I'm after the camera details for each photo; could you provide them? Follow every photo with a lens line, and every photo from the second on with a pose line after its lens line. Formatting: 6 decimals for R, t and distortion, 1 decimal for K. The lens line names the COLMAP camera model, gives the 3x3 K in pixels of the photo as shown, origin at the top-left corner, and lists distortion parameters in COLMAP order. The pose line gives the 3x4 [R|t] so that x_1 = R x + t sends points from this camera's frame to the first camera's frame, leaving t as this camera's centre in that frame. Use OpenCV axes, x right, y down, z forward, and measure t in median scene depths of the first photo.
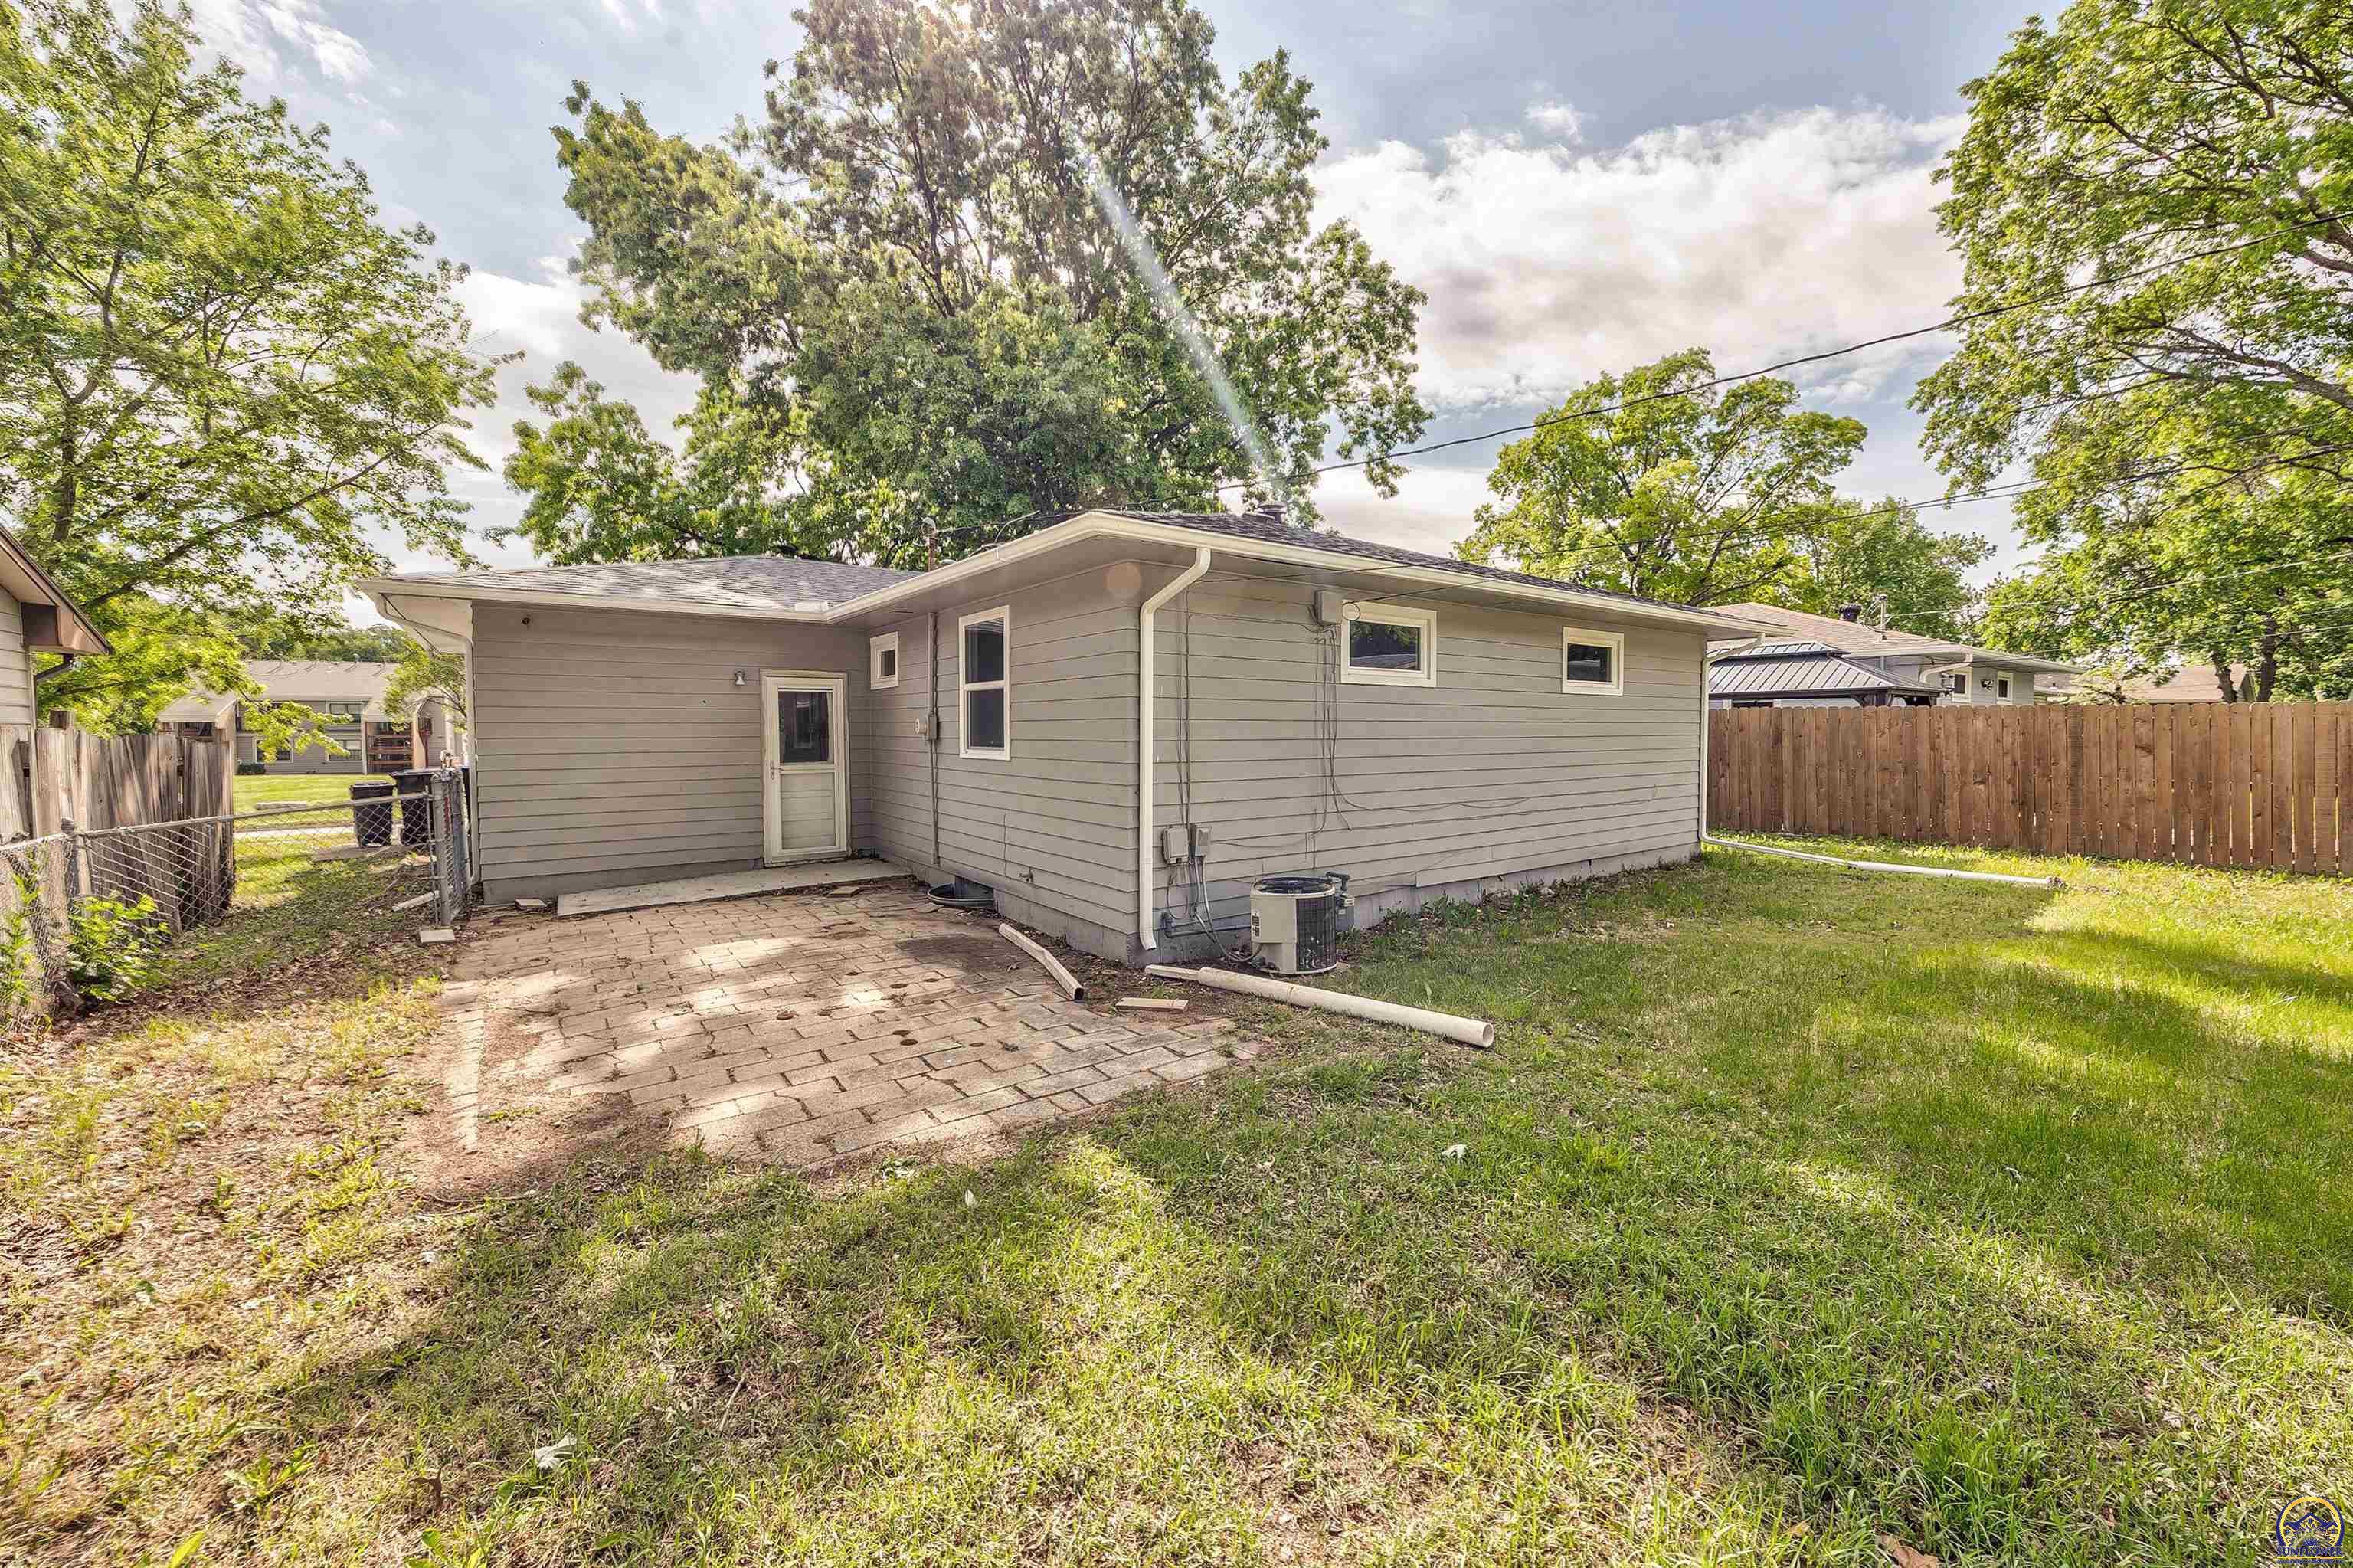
lens RADIAL K [[892.4, 0, 1192.2], [0, 892.4, 787.1], [0, 0, 1]] dist [-0.001280, -0.004383]
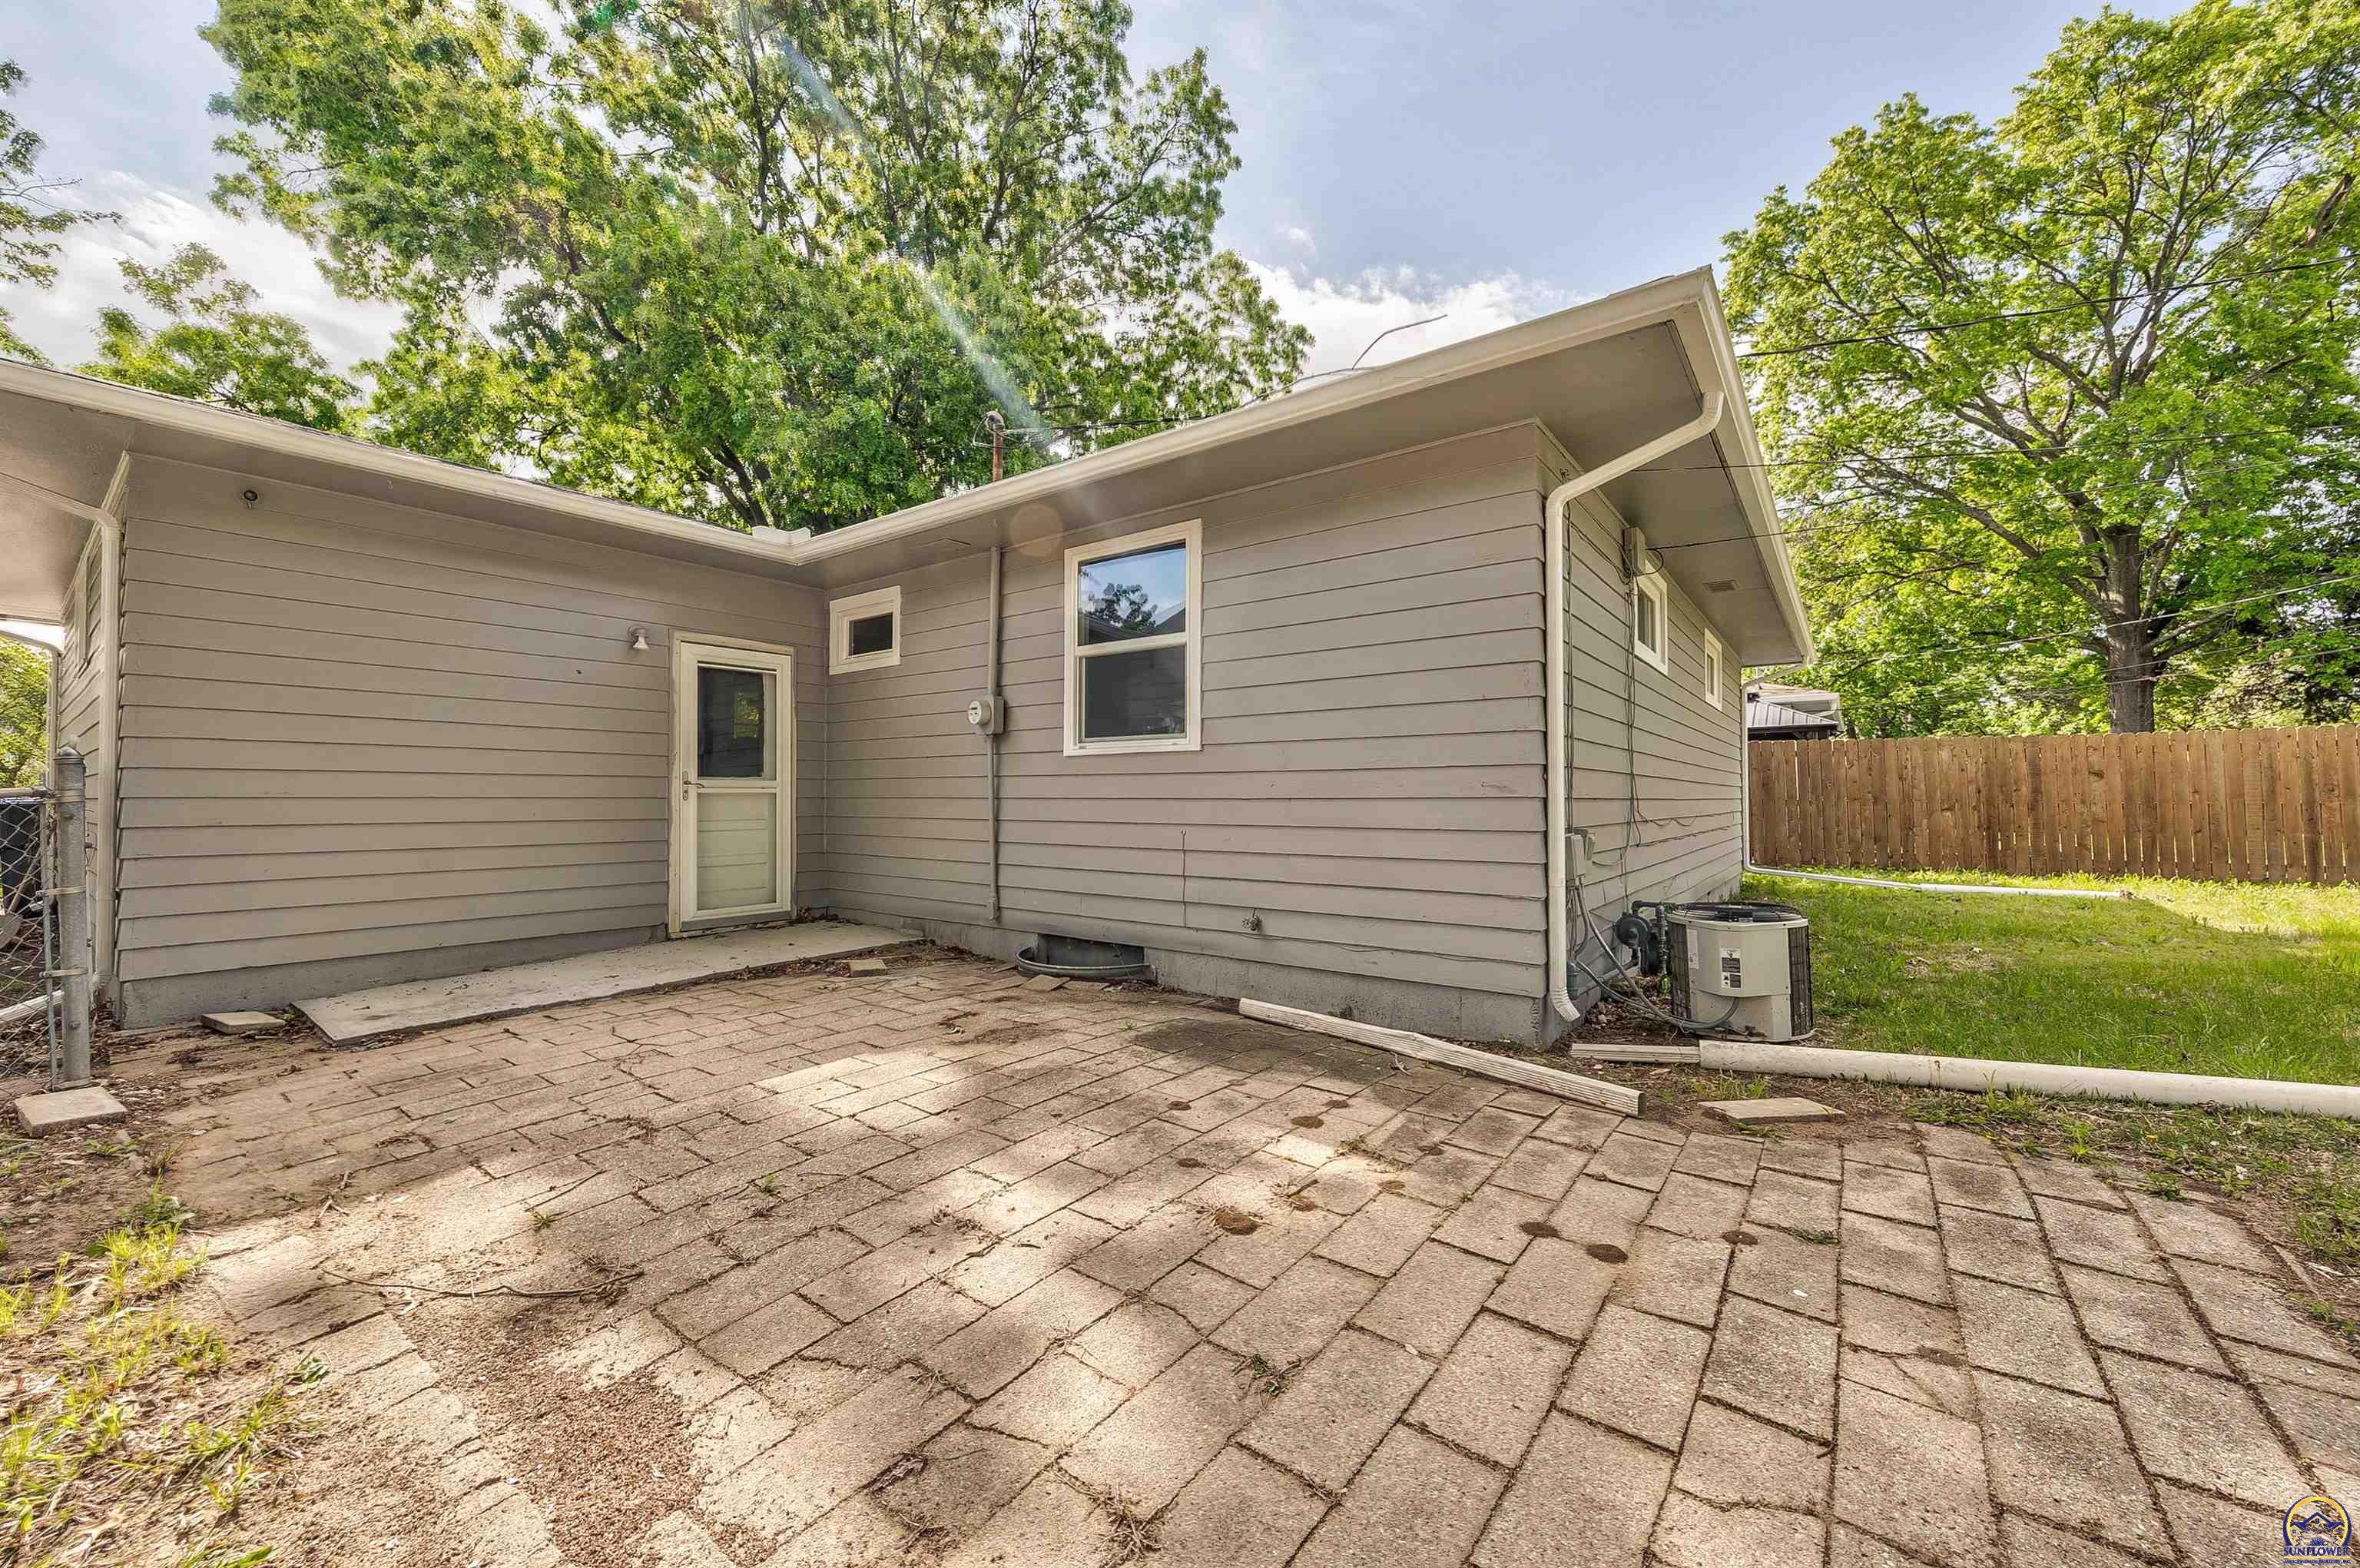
lens RADIAL K [[898.1, 0, 1223.9], [0, 898.1, 789.9], [0, 0, 1]] dist [-0.002485, -0.000826]
pose [[0.956848, 0.003662, 0.290565, -0.288280], [0.016708, 0.997573, -0.067593, 0.034085], [-0.290108, 0.069531, 0.954465, 0.269773]]
